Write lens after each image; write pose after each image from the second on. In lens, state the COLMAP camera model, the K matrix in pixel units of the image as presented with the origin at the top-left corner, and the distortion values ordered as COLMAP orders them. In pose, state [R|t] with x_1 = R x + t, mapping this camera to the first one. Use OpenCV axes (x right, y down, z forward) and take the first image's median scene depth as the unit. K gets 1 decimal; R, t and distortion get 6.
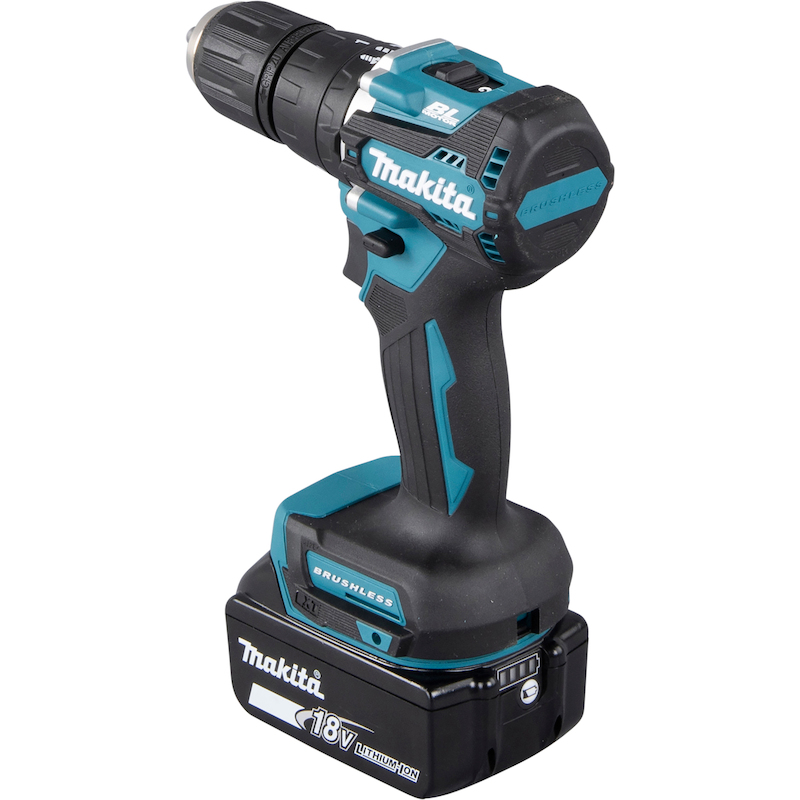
lens RADIAL K [[3869.7, 0, 400.0], [0, 3869.7, 400.0], [0, 0, 1]] dist [0.416577, 4.452942]
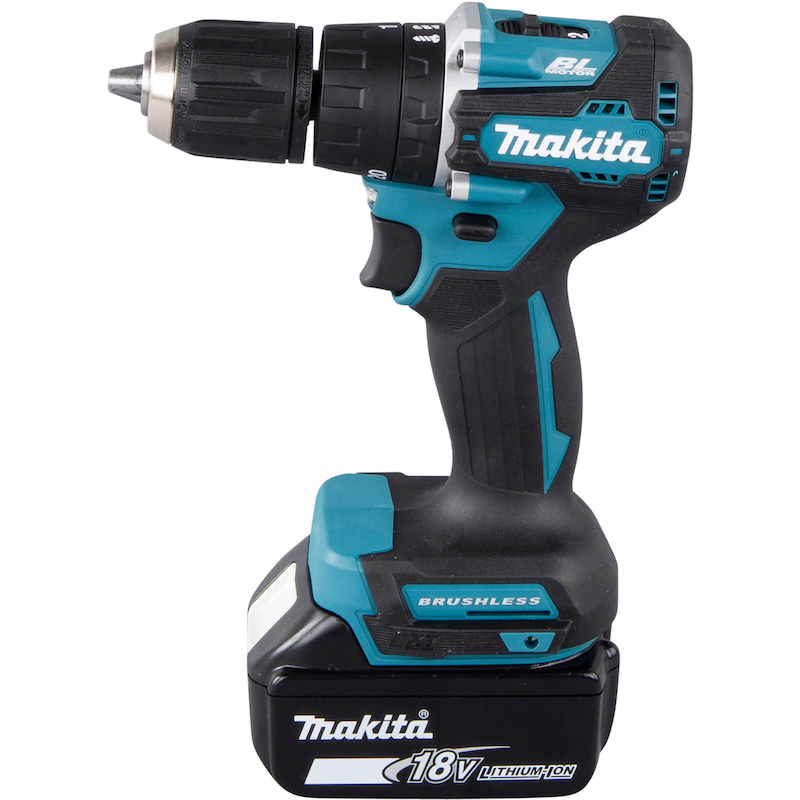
lens RADIAL K [[3869.7, 0, 400.0], [0, 3869.7, 400.0], [0, 0, 1]] dist [0.416577, 4.452942]
pose [[0.666370, -0.271928, 0.694267, -0.666246], [0.276698, 0.954823, 0.108402, -0.105656], [-0.692379, 0.119866, 0.711508, 0.346676]]
